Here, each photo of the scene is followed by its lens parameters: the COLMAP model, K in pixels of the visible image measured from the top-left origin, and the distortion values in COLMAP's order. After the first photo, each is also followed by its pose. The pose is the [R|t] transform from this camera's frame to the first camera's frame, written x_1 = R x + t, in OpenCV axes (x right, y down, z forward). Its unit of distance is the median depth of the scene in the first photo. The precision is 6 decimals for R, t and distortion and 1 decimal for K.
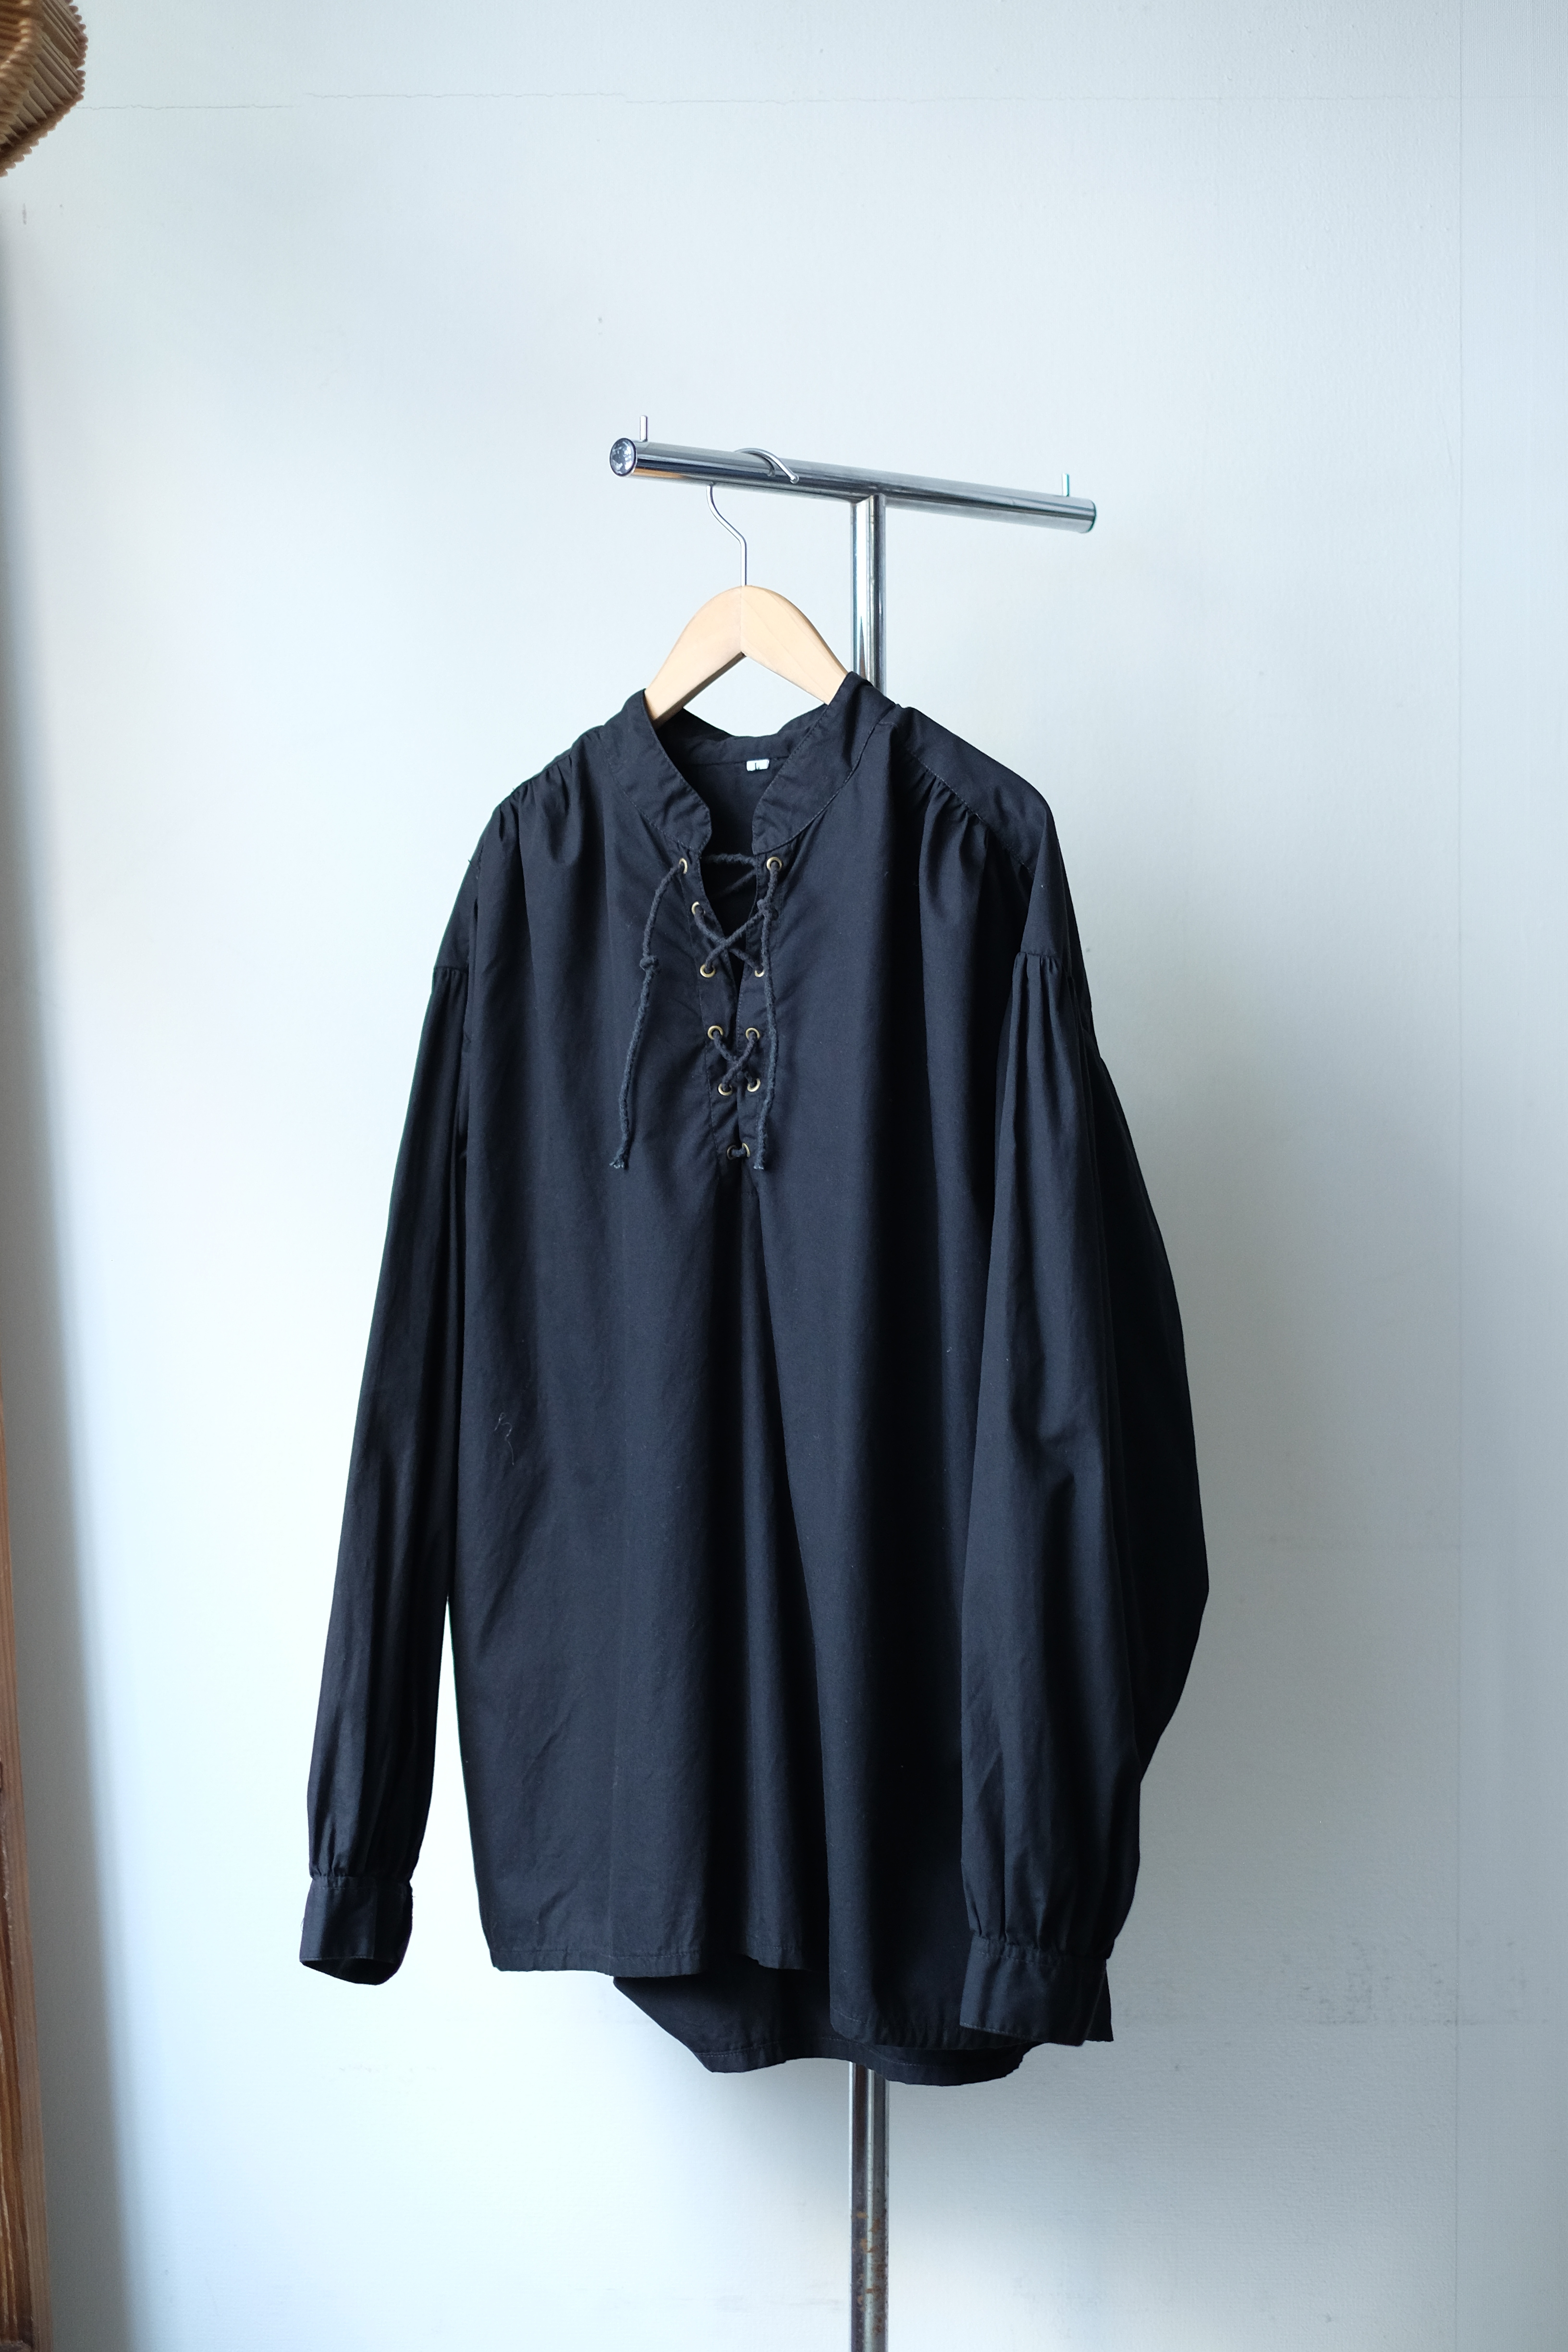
lens RADIAL K [[3737.3, 0, 784.0], [0, 3737.3, 1176.0], [0, 0, 1]] dist [-0.065115, 0.003643]
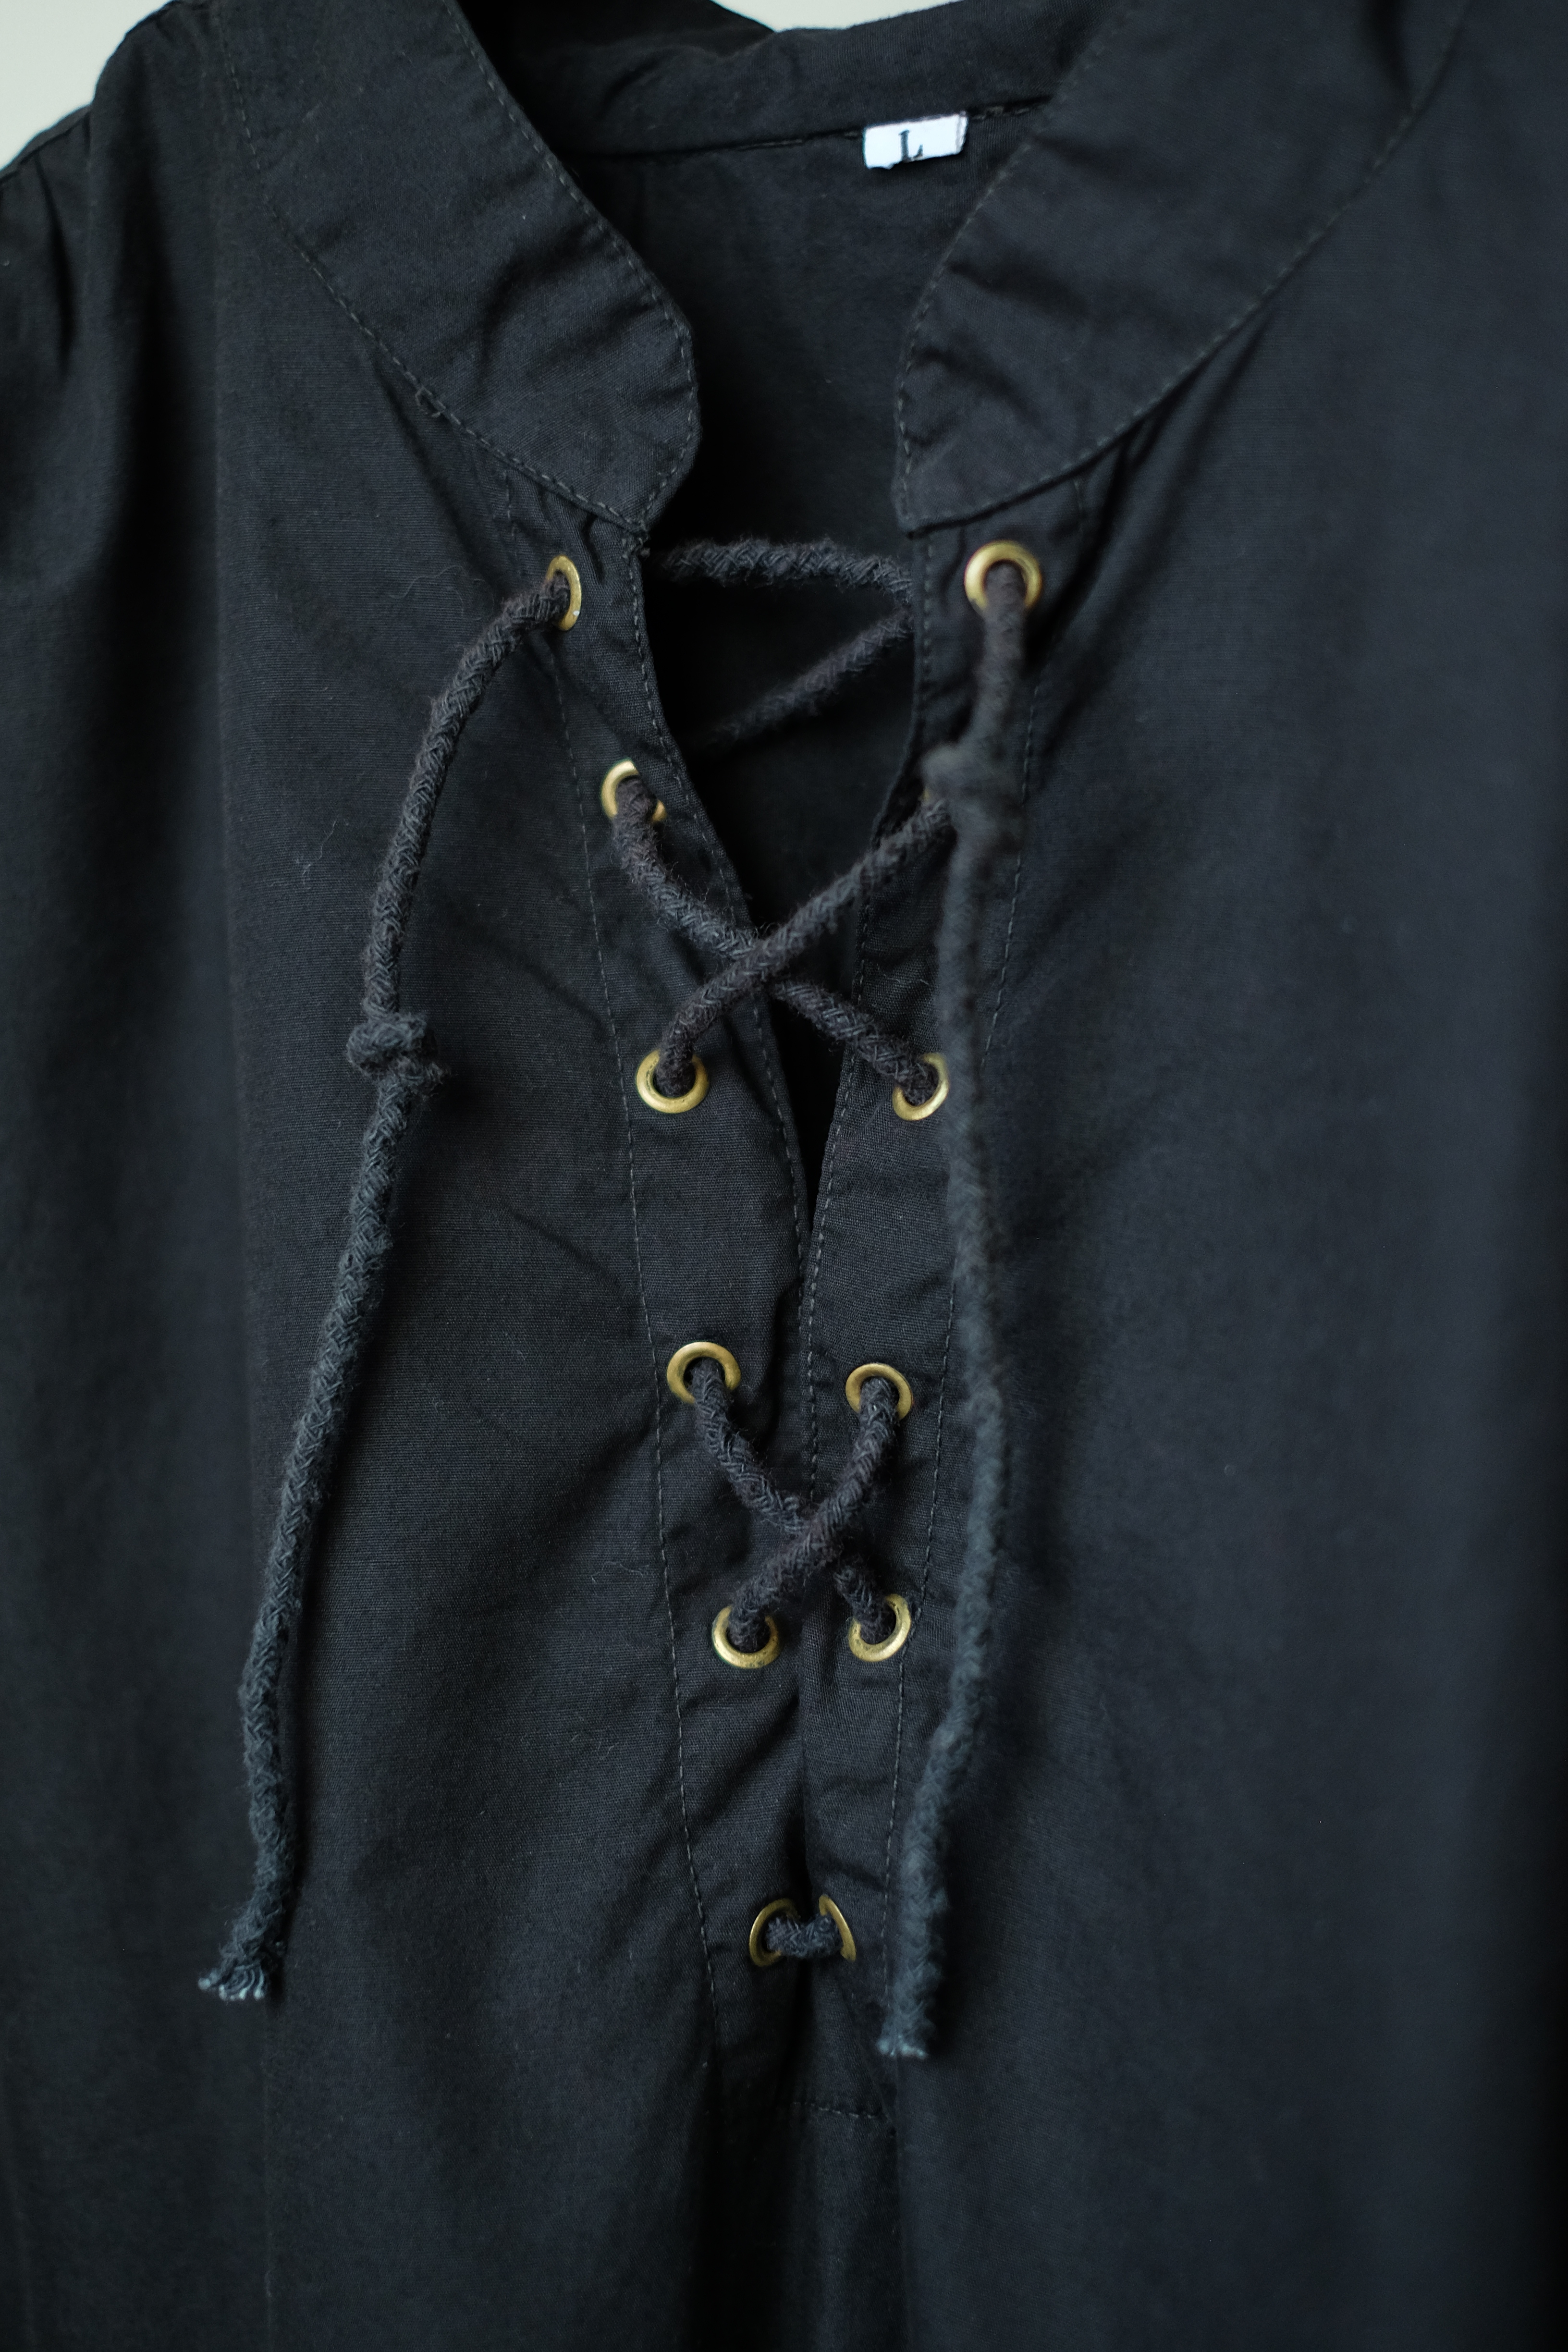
lens RADIAL K [[3700.8, 0, 784.0], [0, 3700.8, 1176.0], [0, 0, 1]] dist [-0.032413, -0.125820]
pose [[0.999748, 0.016241, 0.015494, -0.017156], [-0.016537, 0.999679, 0.019195, -0.053831], [-0.015177, -0.019446, 0.999696, 0.789555]]
